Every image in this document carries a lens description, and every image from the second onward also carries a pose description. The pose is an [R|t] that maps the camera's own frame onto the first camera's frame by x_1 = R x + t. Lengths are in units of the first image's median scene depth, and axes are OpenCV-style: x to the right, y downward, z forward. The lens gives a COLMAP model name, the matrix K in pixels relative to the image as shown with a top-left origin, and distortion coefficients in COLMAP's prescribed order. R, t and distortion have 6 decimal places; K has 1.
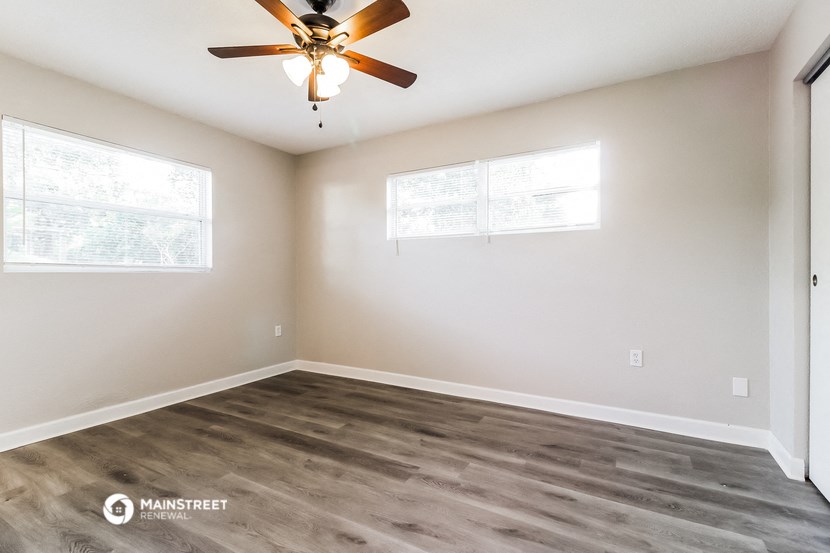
lens RADIAL K [[389.3, 0, 416.8], [0, 389.3, 273.7], [0, 0, 1]] dist [0.001601, -0.000091]
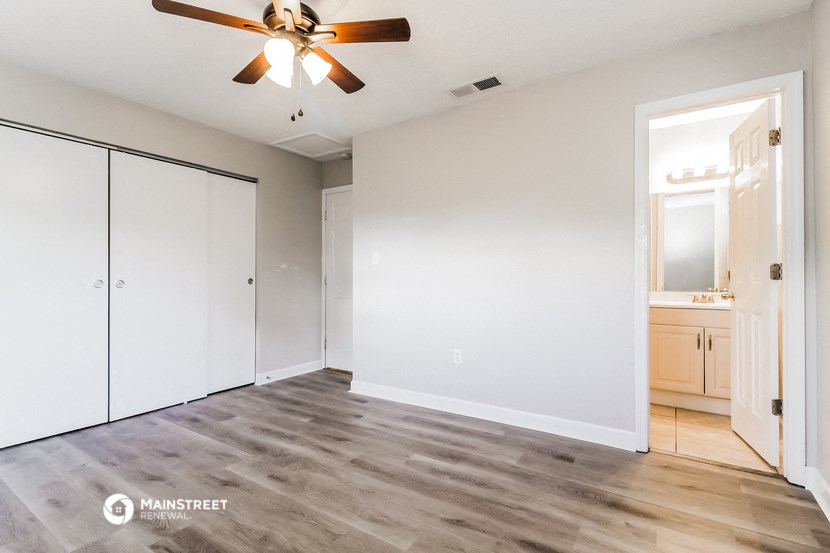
lens RADIAL K [[389.3, 0, 416.3], [0, 389.3, 276.4], [0, 0, 1]] dist [0.001601, -0.000091]
pose [[-0.998247, 0.001373, 0.059162, -0.606782], [0.000987, 0.999978, -0.006558, 0.003497], [-0.059169, -0.006488, -0.998227, 1.942853]]
